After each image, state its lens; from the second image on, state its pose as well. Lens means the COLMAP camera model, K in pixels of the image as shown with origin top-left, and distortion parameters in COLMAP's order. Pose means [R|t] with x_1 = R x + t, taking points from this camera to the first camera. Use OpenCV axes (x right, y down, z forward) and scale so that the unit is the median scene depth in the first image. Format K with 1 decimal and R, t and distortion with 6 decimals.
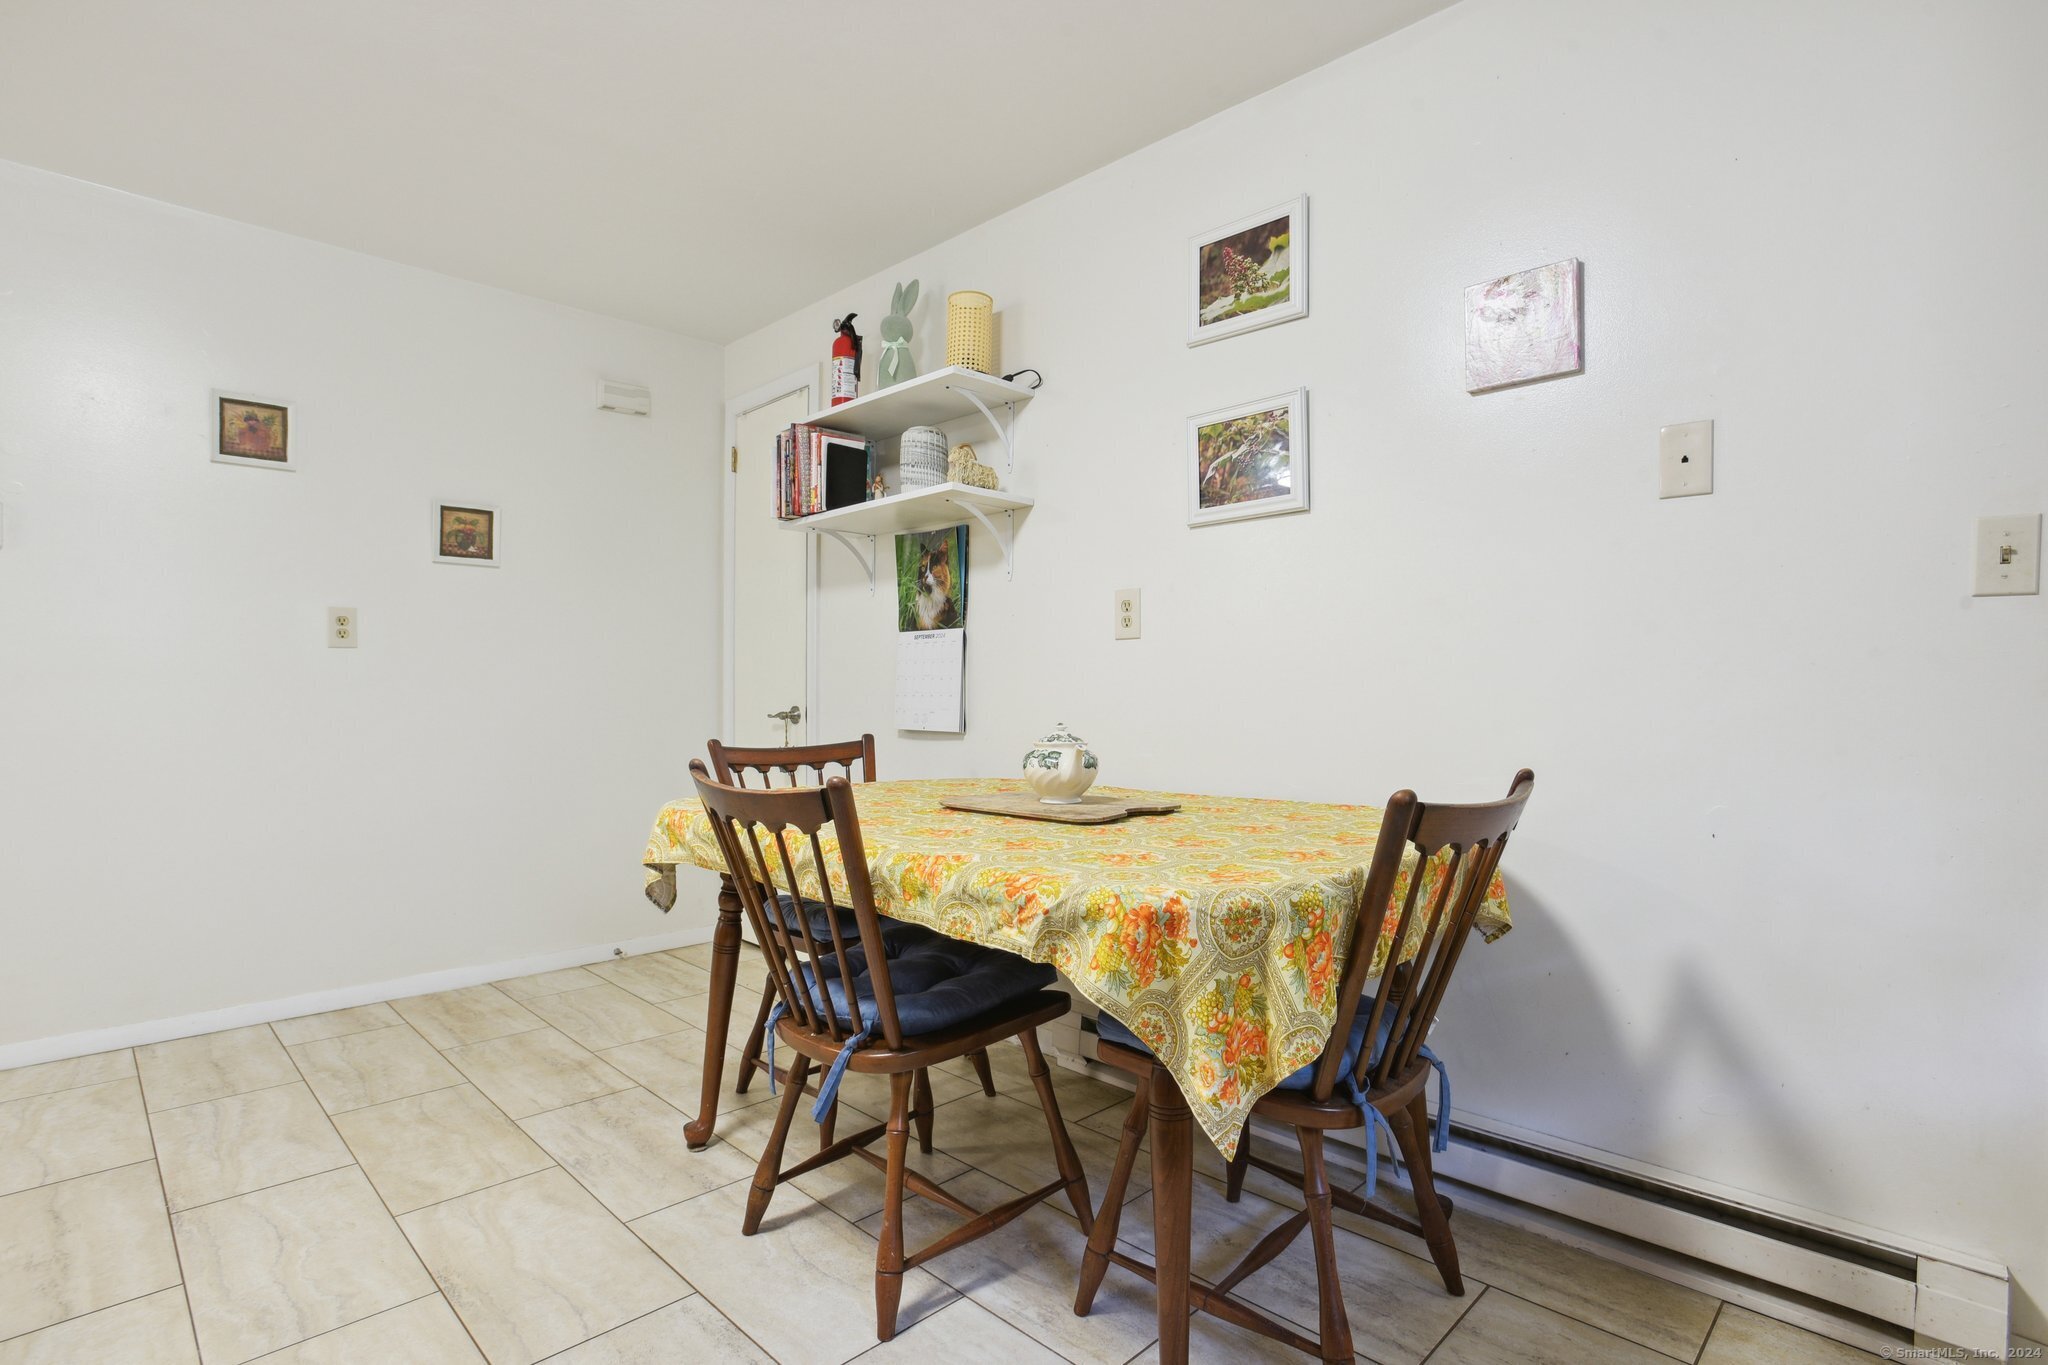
lens RADIAL K [[995.2, 0, 1028.4], [0, 995.2, 710.3], [0, 0, 1]] dist [-0.060466, 0.022143]
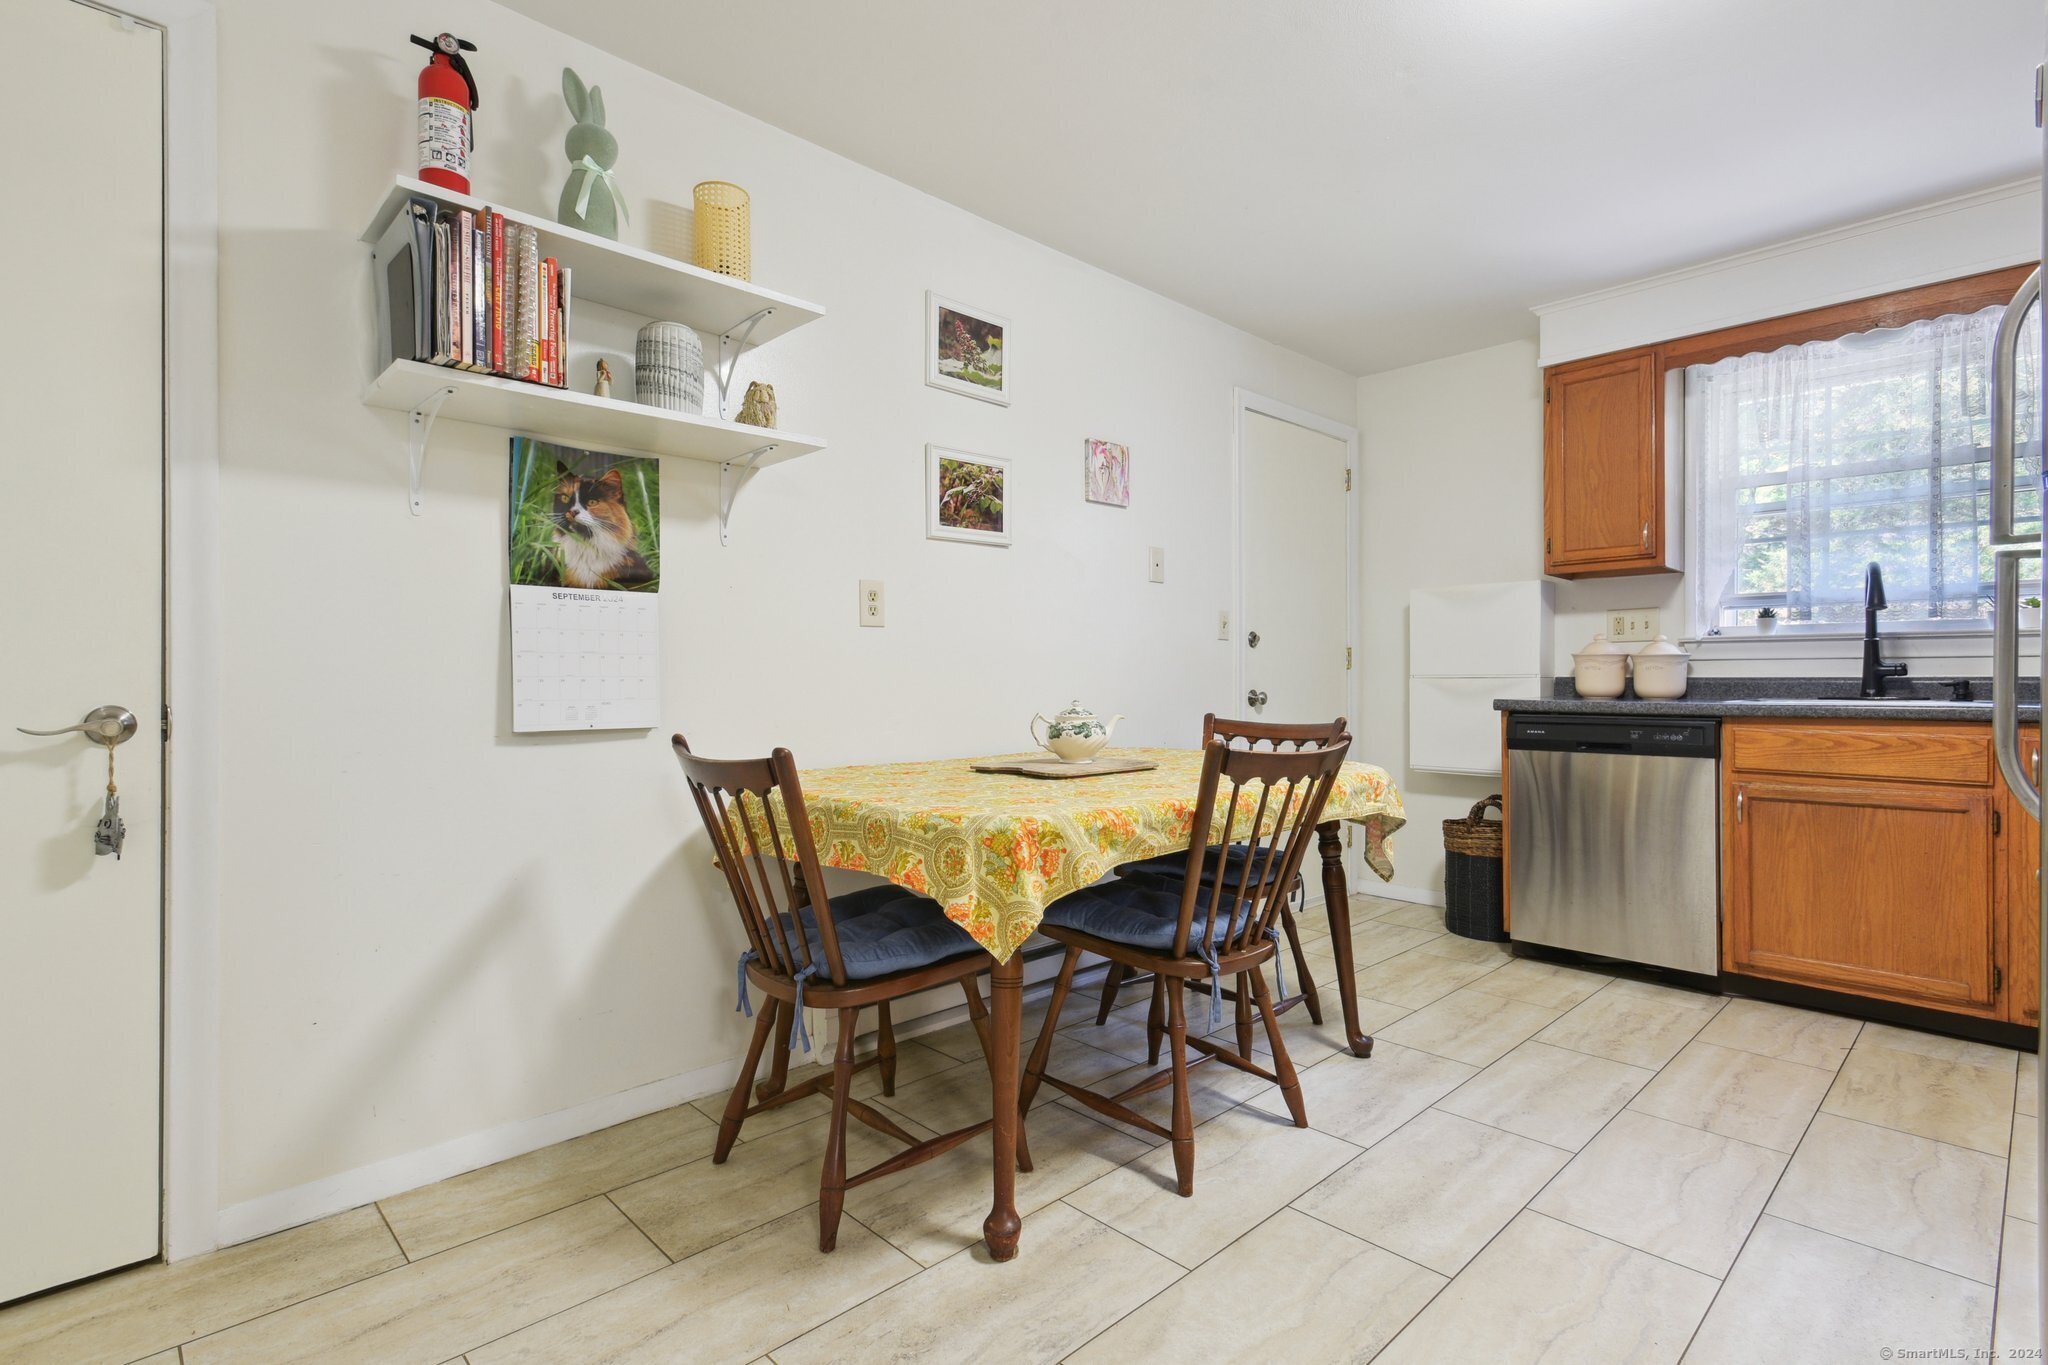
lens RADIAL K [[982.1, 0, 1021.6], [0, 982.1, 677.4], [0, 0, 1]] dist [0.002855, -0.000189]
pose [[0.031149, -0.004955, 0.999502, -1.050582], [0.013874, 0.999894, 0.004525, -0.021564], [-0.999418, 0.013726, 0.031215, 0.887202]]
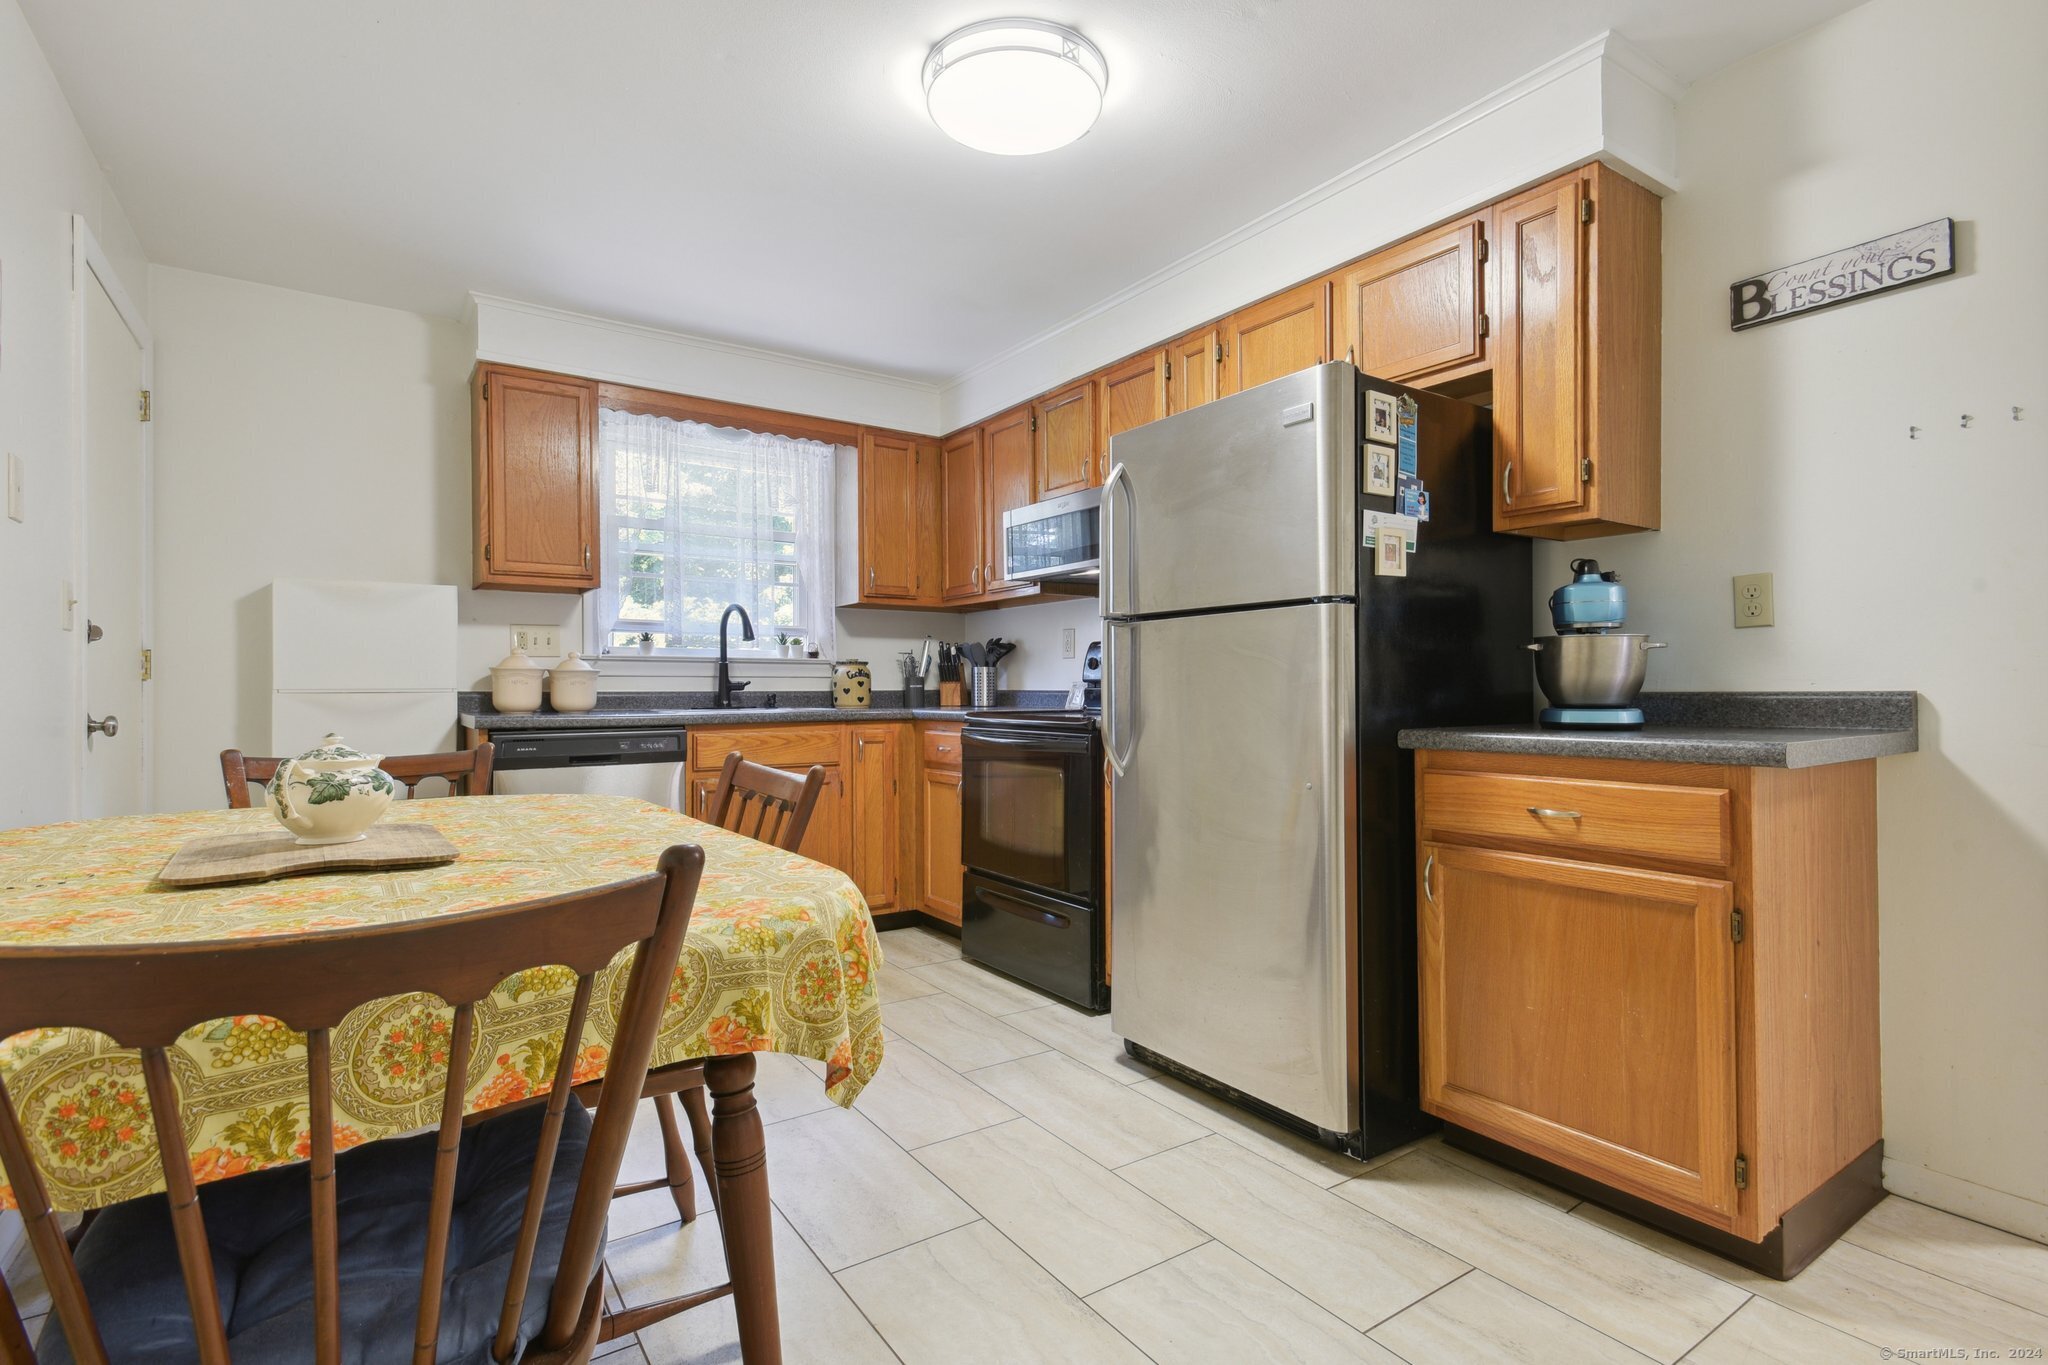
lens RADIAL K [[973.6, 0, 1030.3], [0, 973.6, 682.3], [0, 0, 1]] dist [0.012161, 0.000003]
pose [[-0.982171, -0.002132, 0.187976, -0.522709], [-0.001015, 0.999981, 0.006038, -0.027129], [-0.187986, 0.005739, -0.982155, 1.387468]]
